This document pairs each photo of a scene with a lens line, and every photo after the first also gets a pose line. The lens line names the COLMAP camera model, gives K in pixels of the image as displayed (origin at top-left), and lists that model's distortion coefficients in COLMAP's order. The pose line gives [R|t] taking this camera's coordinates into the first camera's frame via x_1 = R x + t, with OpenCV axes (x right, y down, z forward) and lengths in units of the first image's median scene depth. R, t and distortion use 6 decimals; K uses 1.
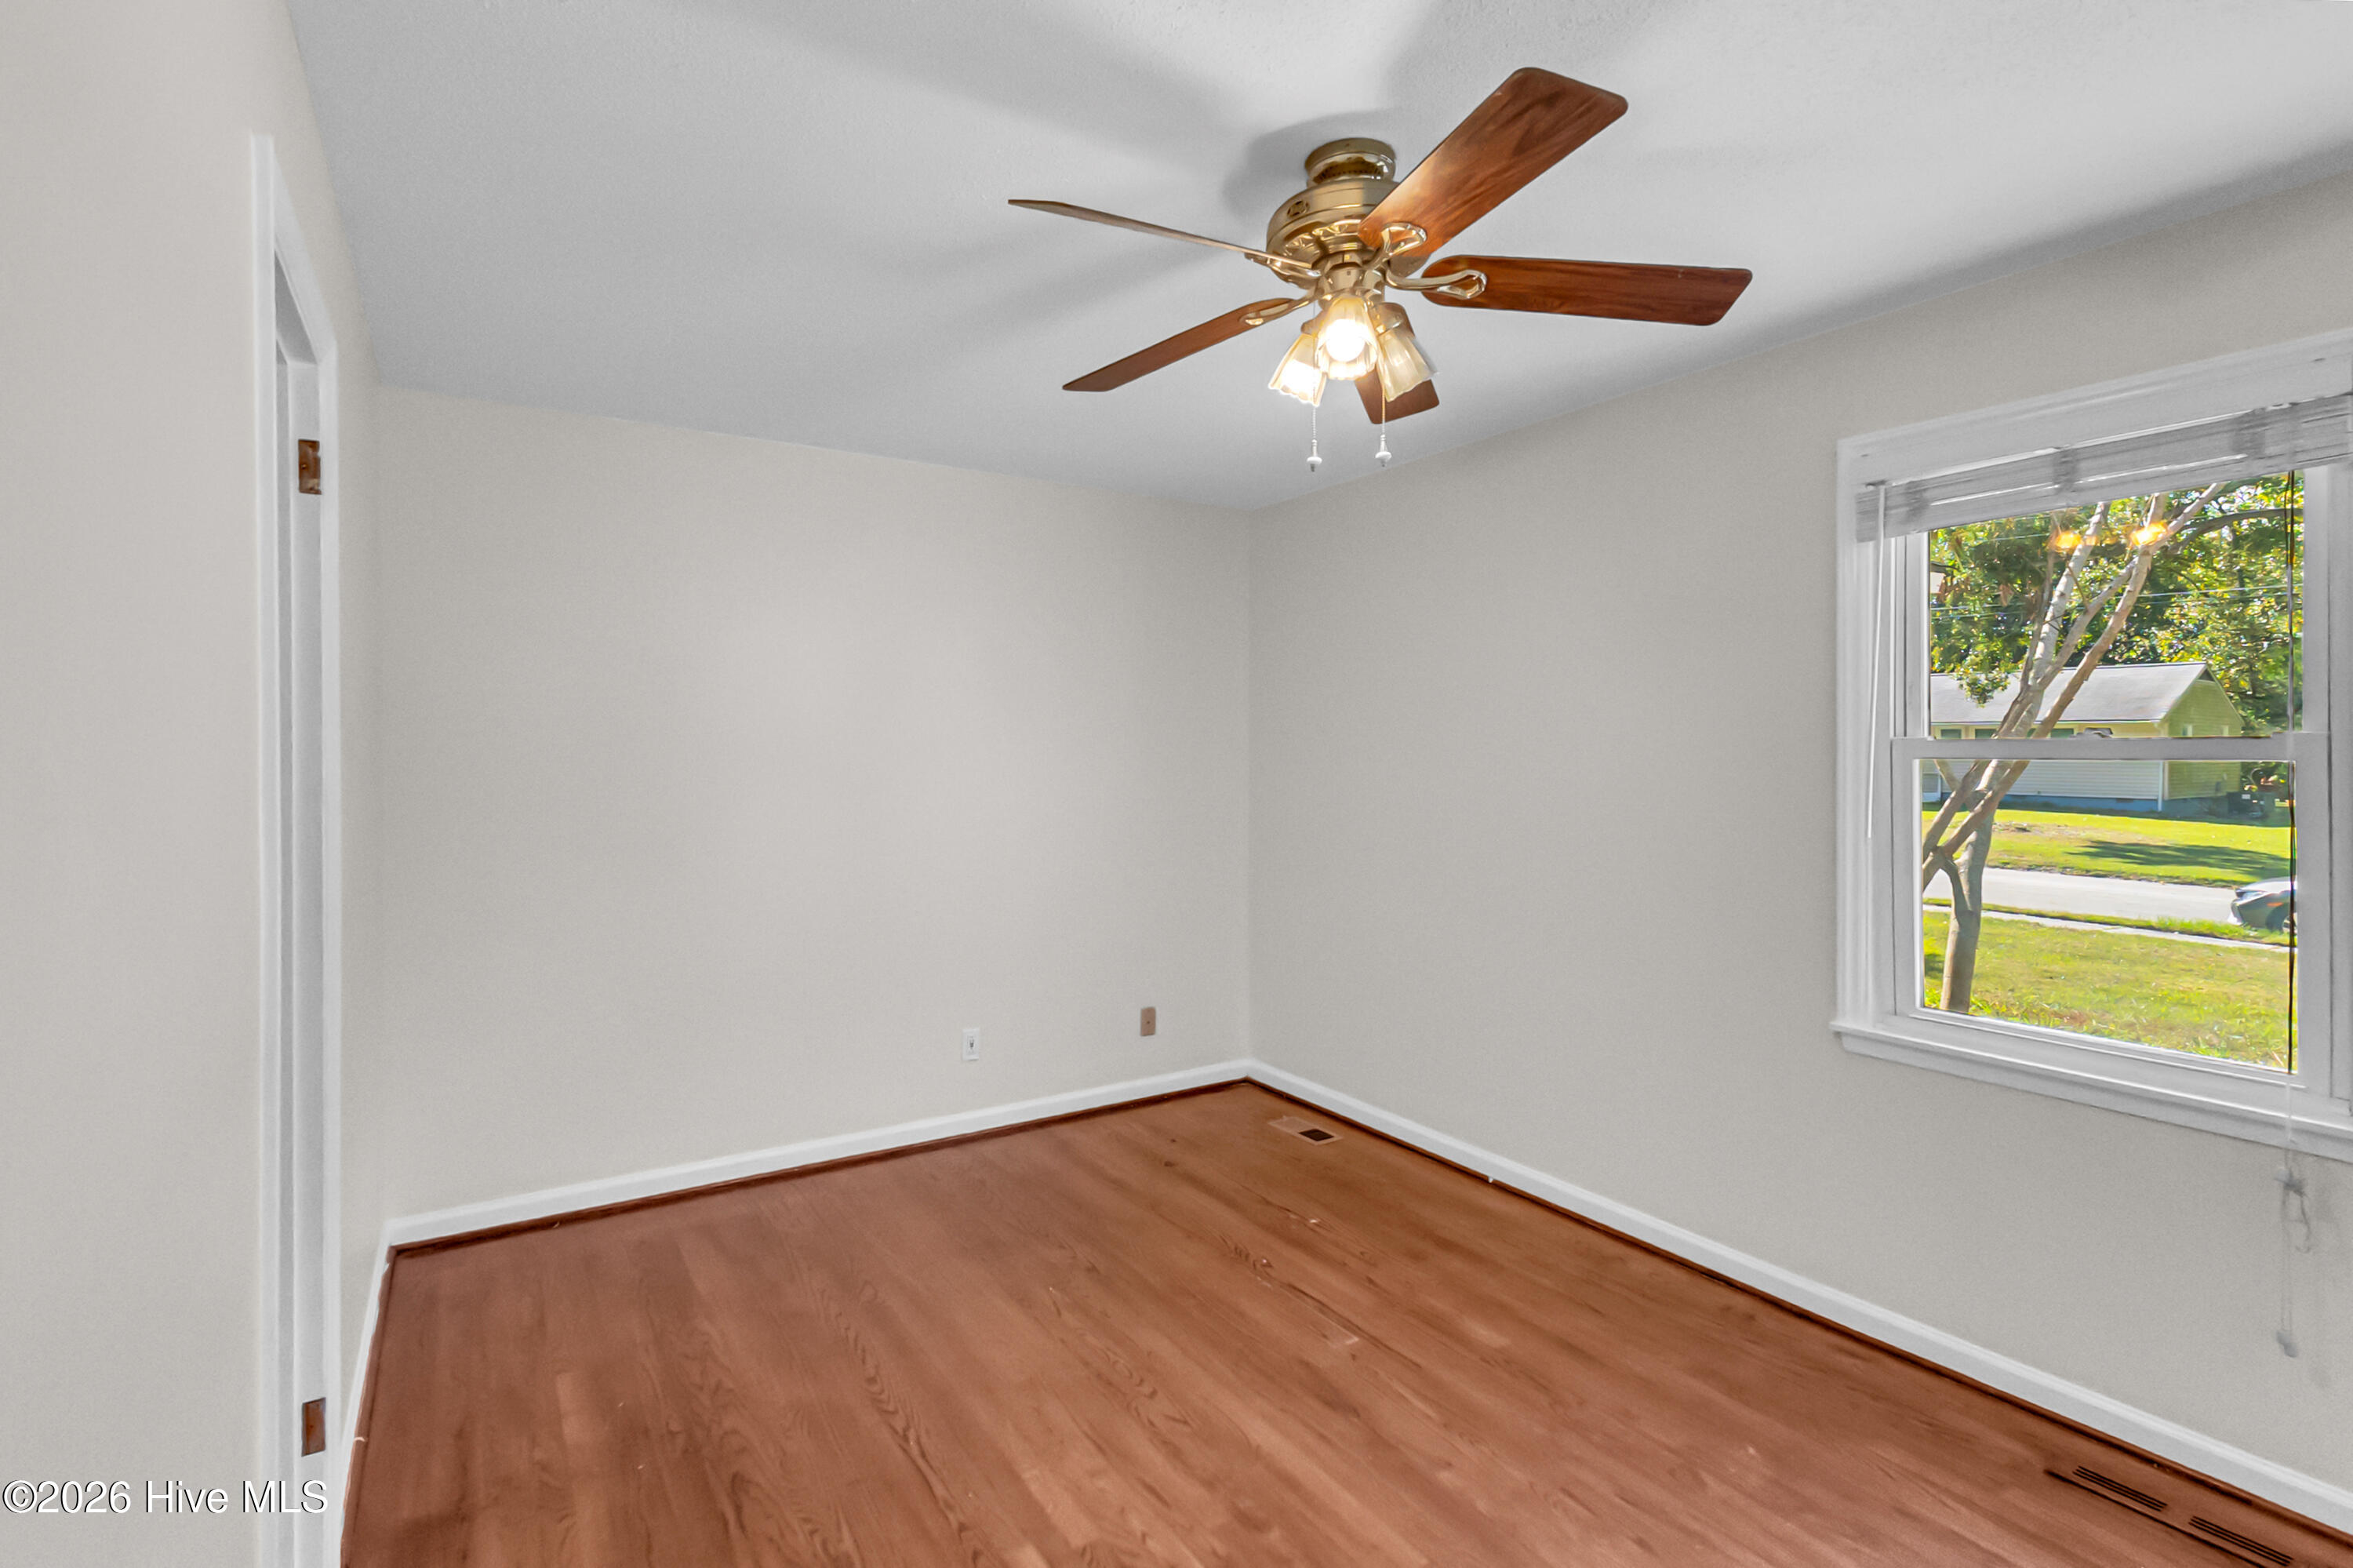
lens RADIAL K [[1210.9, 0, 1170.1], [0, 1210.9, 756.6], [0, 0, 1]] dist [0.022534, -0.000335]
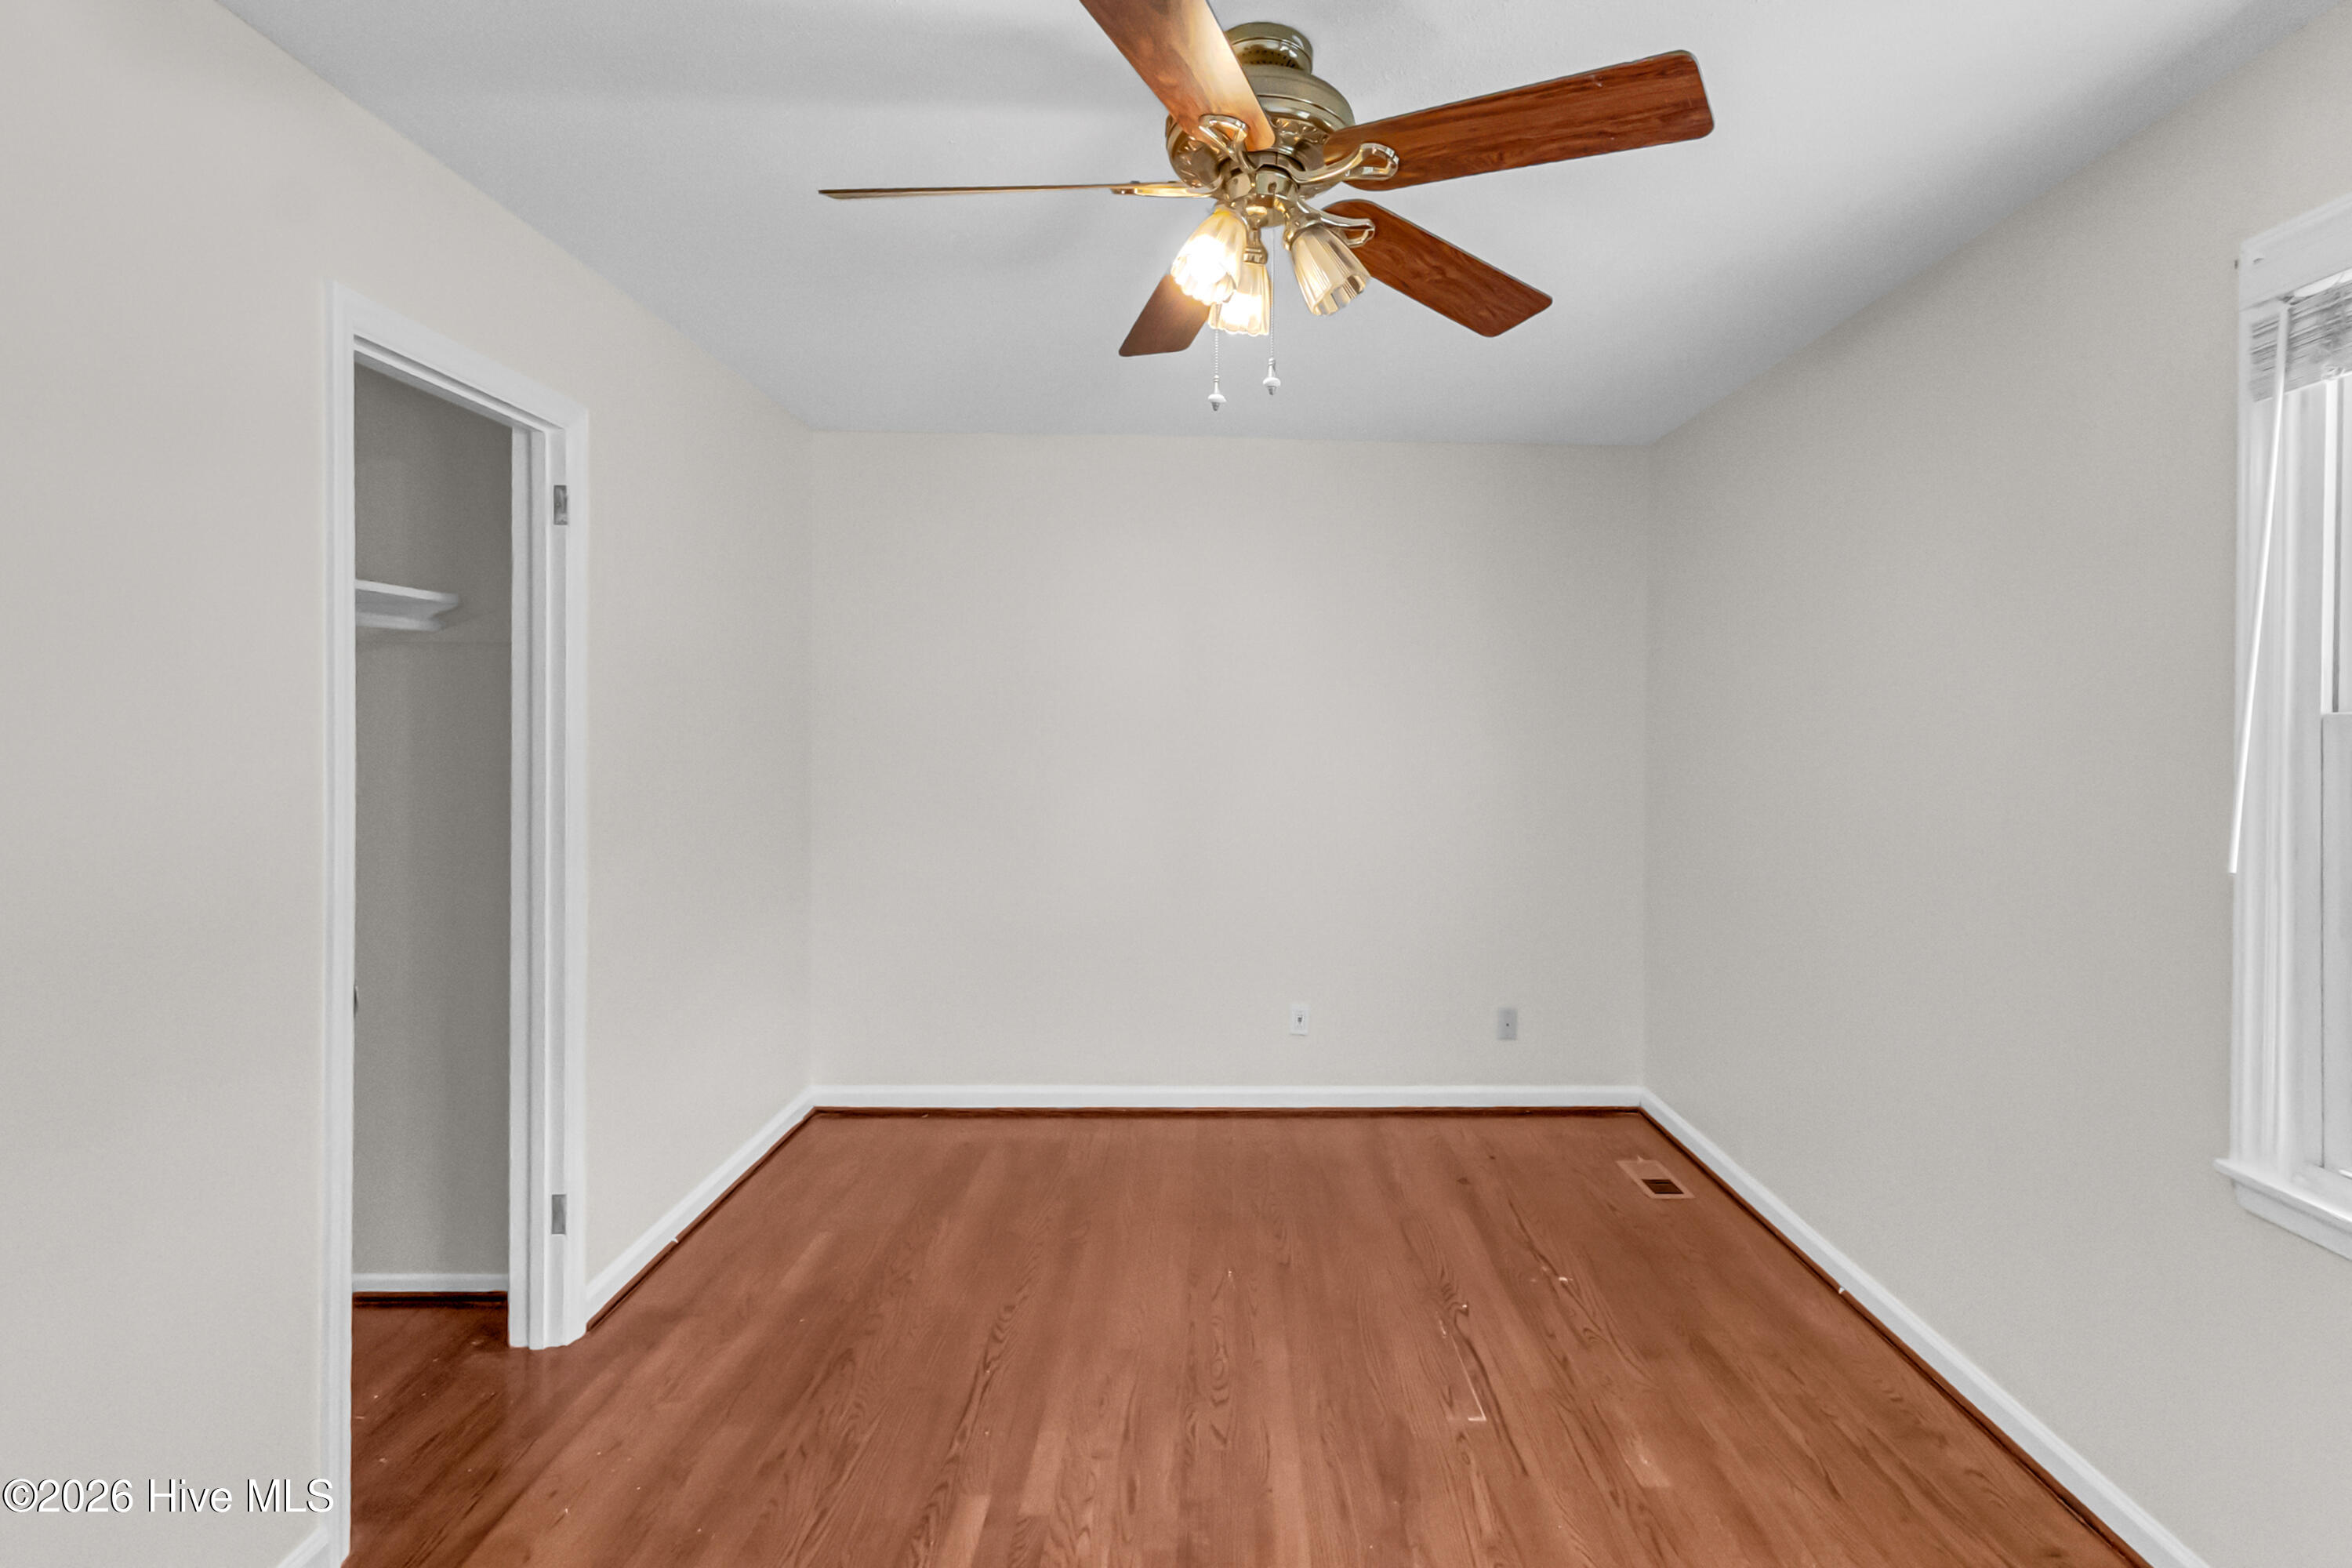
lens RADIAL K [[1199.9, 0, 1170.0], [0, 1199.9, 728.3], [0, 0, 1]] dist [0.018239, -0.007729]
pose [[0.843670, 0.012803, -0.536709, 0.416999], [-0.014607, 0.999893, 0.000890, -0.000412], [0.536663, 0.007089, 0.843767, 0.171432]]
